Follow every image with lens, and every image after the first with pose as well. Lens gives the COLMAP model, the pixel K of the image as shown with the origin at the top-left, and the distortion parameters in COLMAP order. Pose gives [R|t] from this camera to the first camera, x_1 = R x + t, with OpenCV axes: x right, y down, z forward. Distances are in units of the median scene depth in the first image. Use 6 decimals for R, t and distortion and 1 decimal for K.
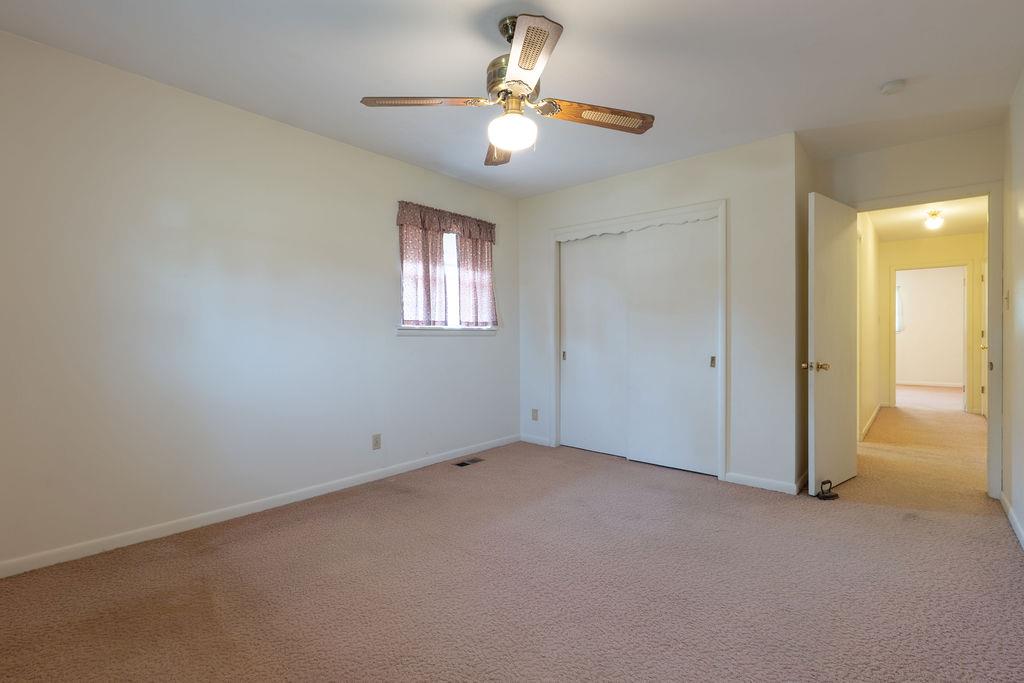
lens RADIAL K [[473.4, 0, 512.7], [0, 473.4, 339.1], [0, 0, 1]] dist [-0.008199, 0.000233]
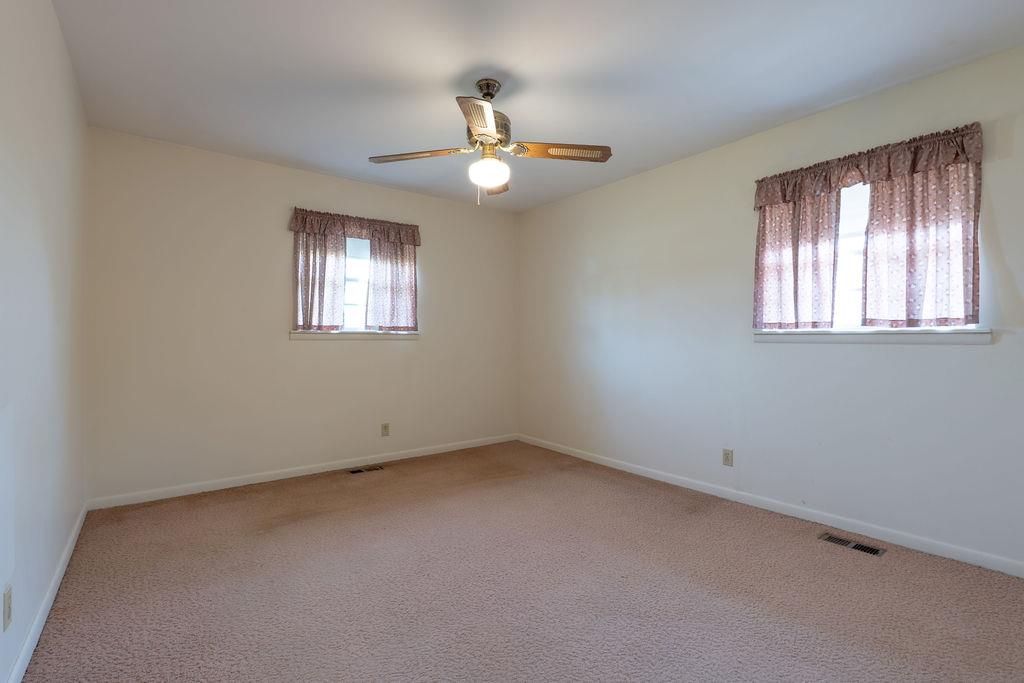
lens RADIAL K [[473.4, 0, 512.7], [0, 473.4, 339.1], [0, 0, 1]] dist [-0.008199, 0.000233]
pose [[-0.203450, 0.001167, -0.979085, 0.619357], [-0.010857, 0.999935, 0.003448, -0.009614], [0.979025, 0.011331, -0.203424, 0.694320]]
